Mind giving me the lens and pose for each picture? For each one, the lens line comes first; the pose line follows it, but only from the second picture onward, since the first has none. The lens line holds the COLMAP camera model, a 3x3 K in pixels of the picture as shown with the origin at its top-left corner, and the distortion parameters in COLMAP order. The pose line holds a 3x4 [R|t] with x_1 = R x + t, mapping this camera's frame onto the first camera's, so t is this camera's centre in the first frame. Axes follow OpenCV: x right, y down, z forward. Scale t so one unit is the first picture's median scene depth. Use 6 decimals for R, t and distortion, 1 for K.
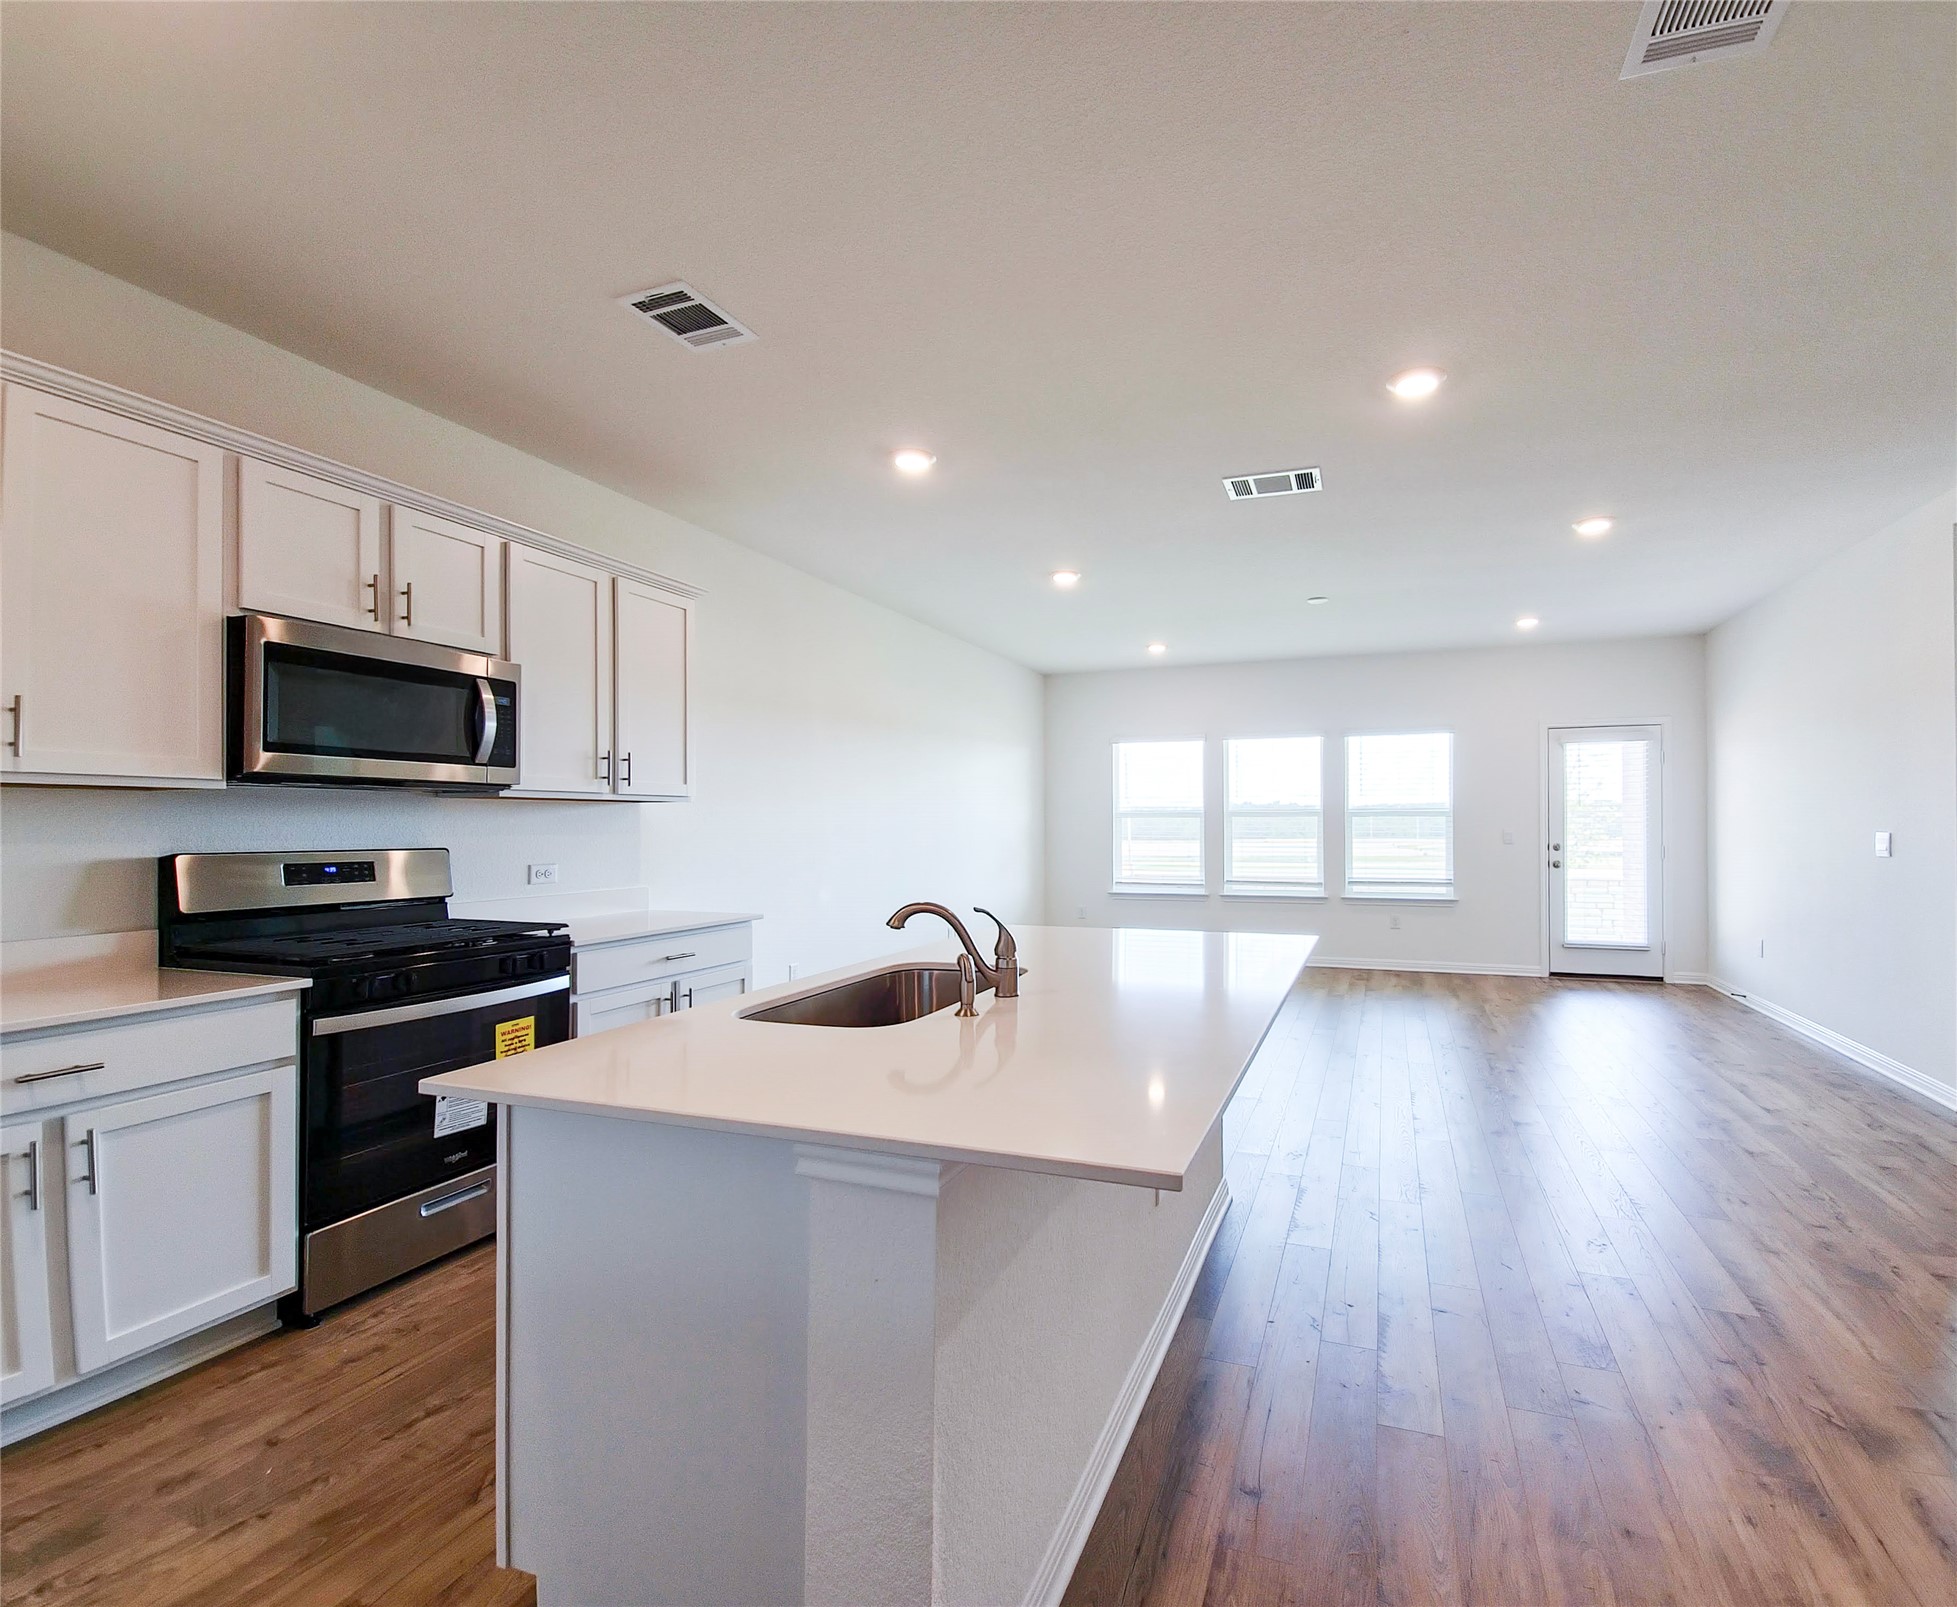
lens RADIAL K [[913.3, 0, 1112.8], [0, 913.3, 817.5], [0, 0, 1]] dist [0.011205, -0.000751]
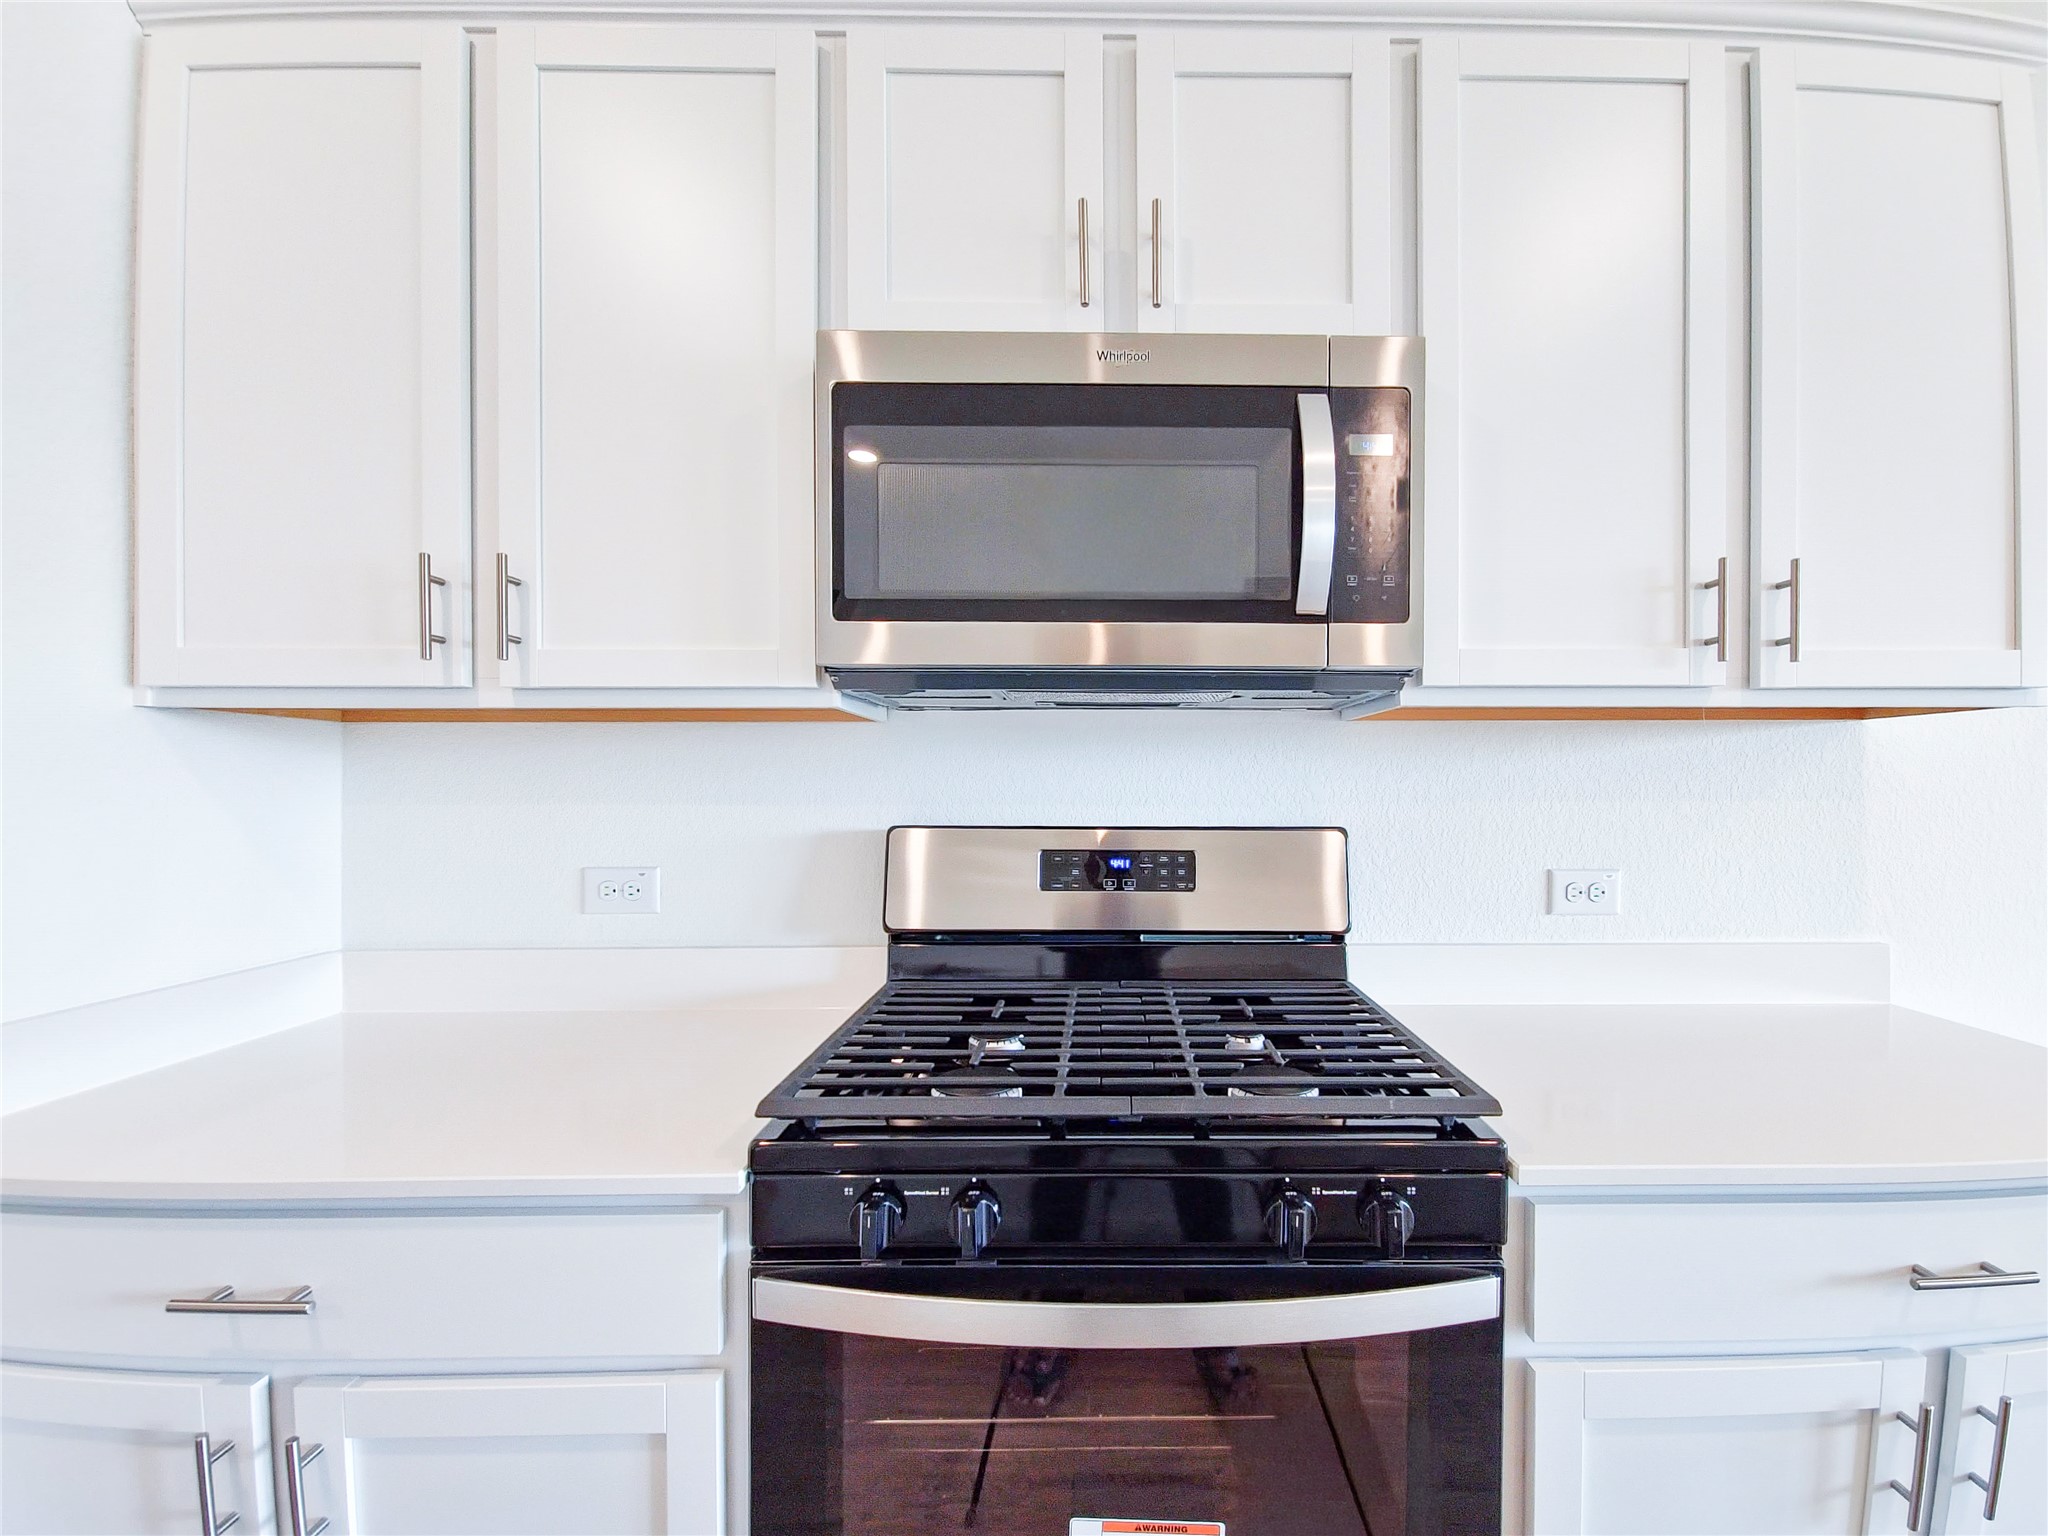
lens RADIAL K [[880.0, 0, 1085.4], [0, 880.0, 790.0], [0, 0, 1]] dist [-0.005376, -0.000878]
pose [[0.315383, 0.017705, -0.948799, -0.300260], [0.004835, 0.999783, 0.020264, 0.003992], [0.948952, -0.010979, 0.315229, 0.639621]]
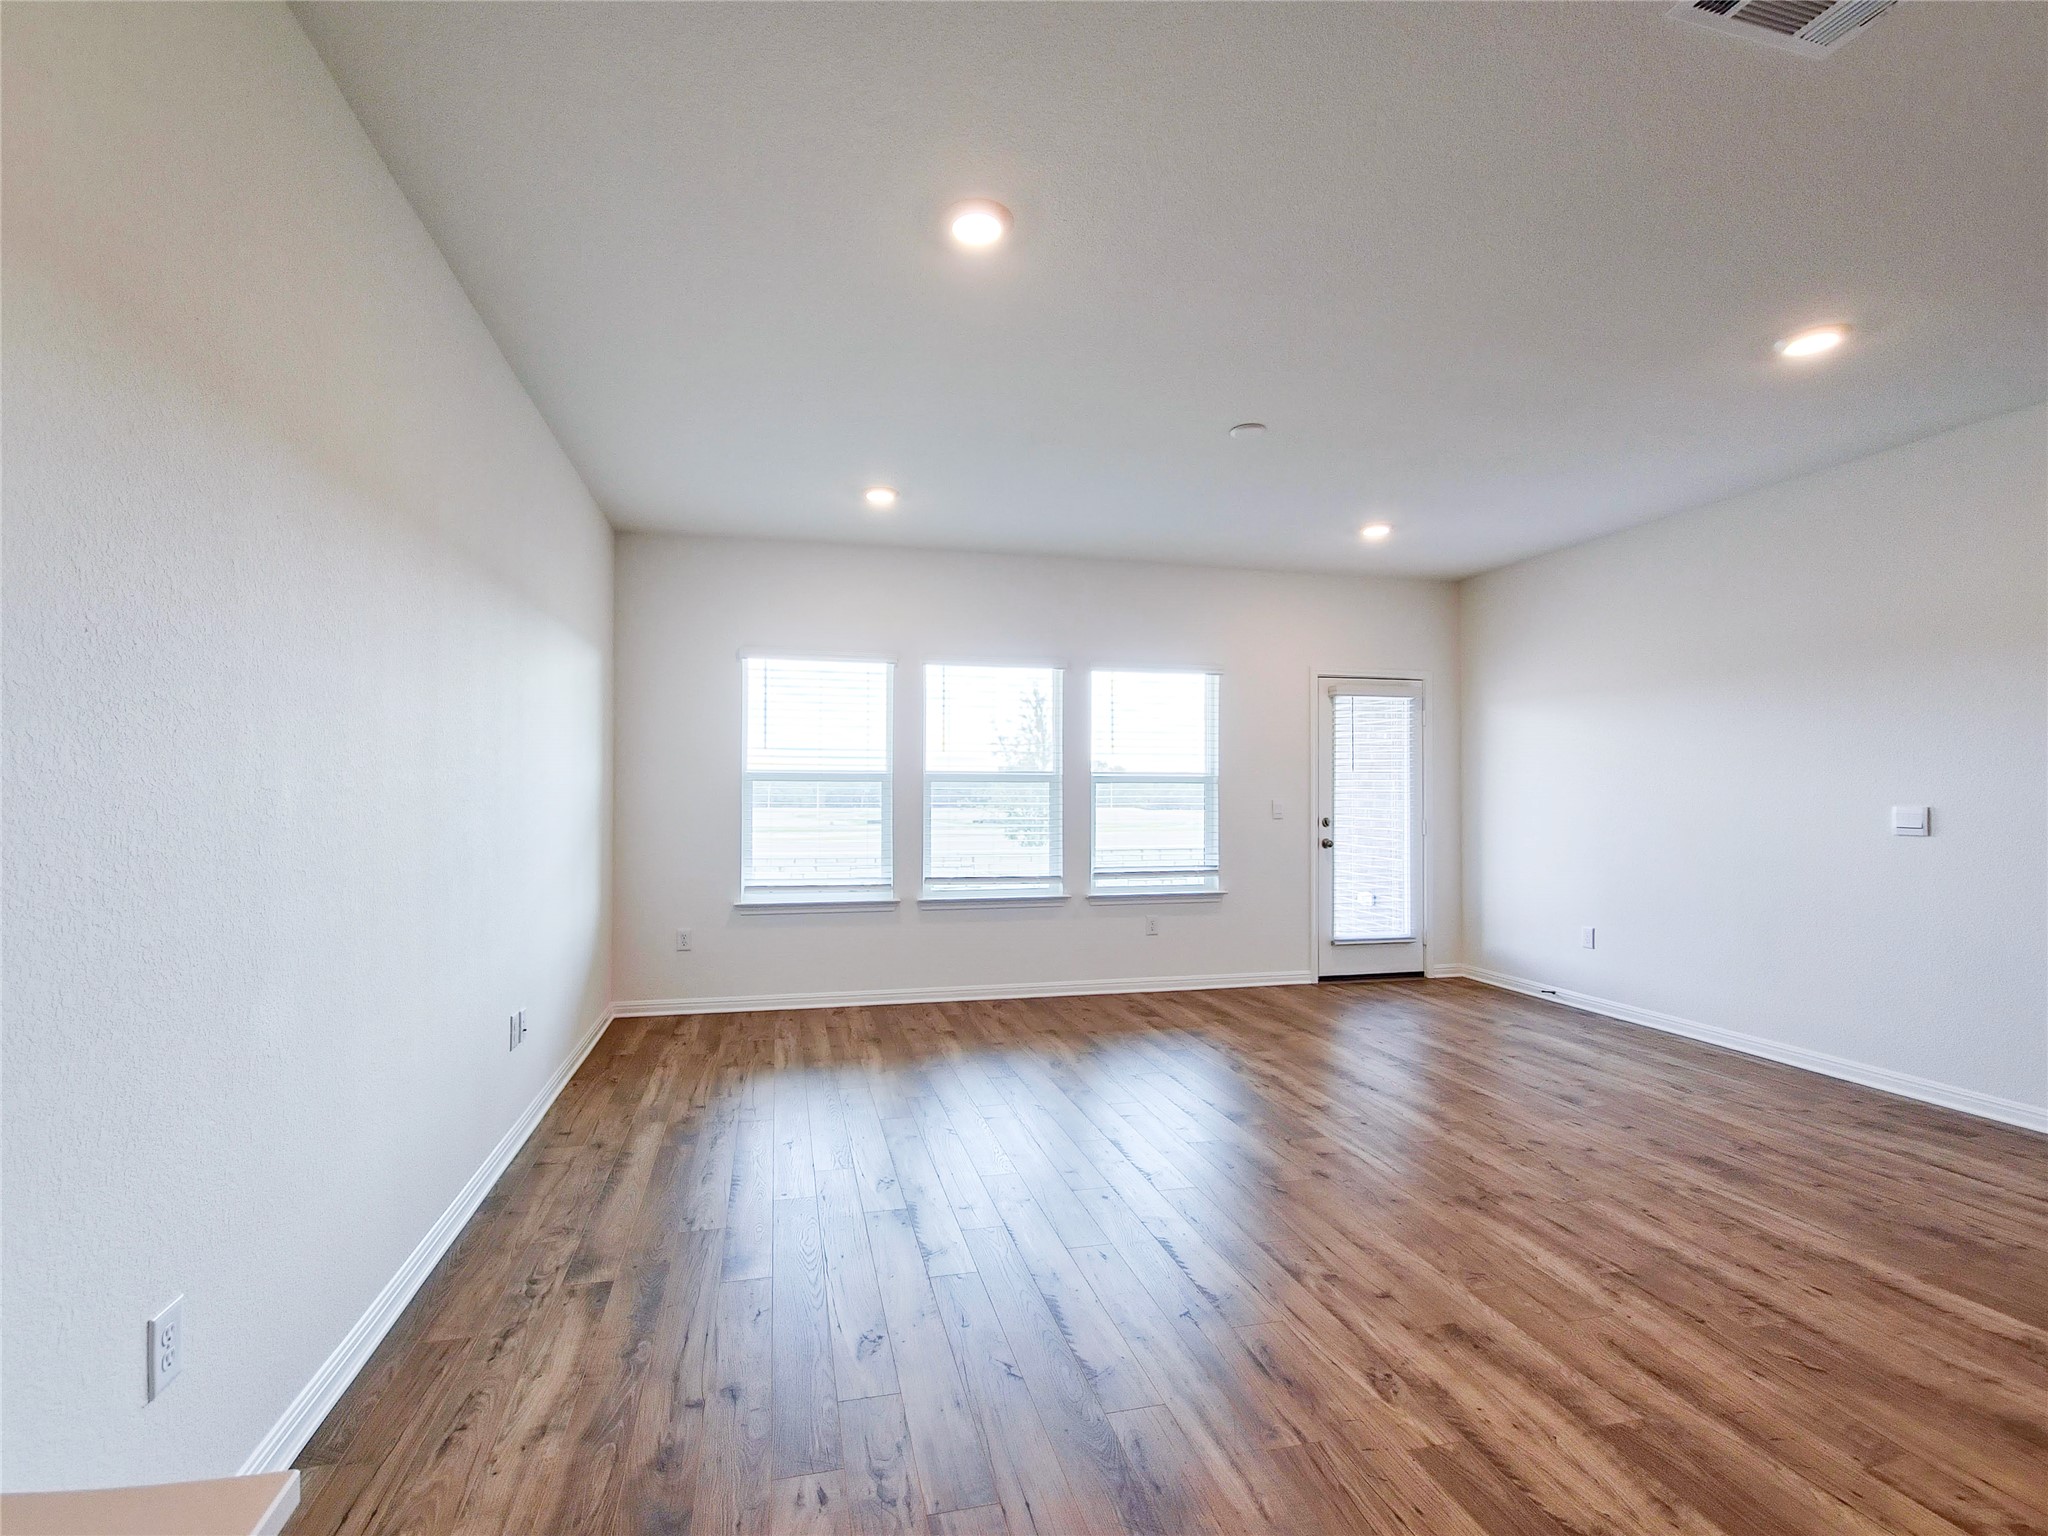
lens RADIAL K [[946.6, 0, 1007.4], [0, 946.6, 775.9], [0, 0, 1]] dist [0.010088, 0.000650]
pose [[0.859286, 0.013335, 0.511321, -0.390852], [-0.007653, 0.999883, -0.013216, 0.009084], [-0.511438, 0.007443, 0.859288, 0.871073]]
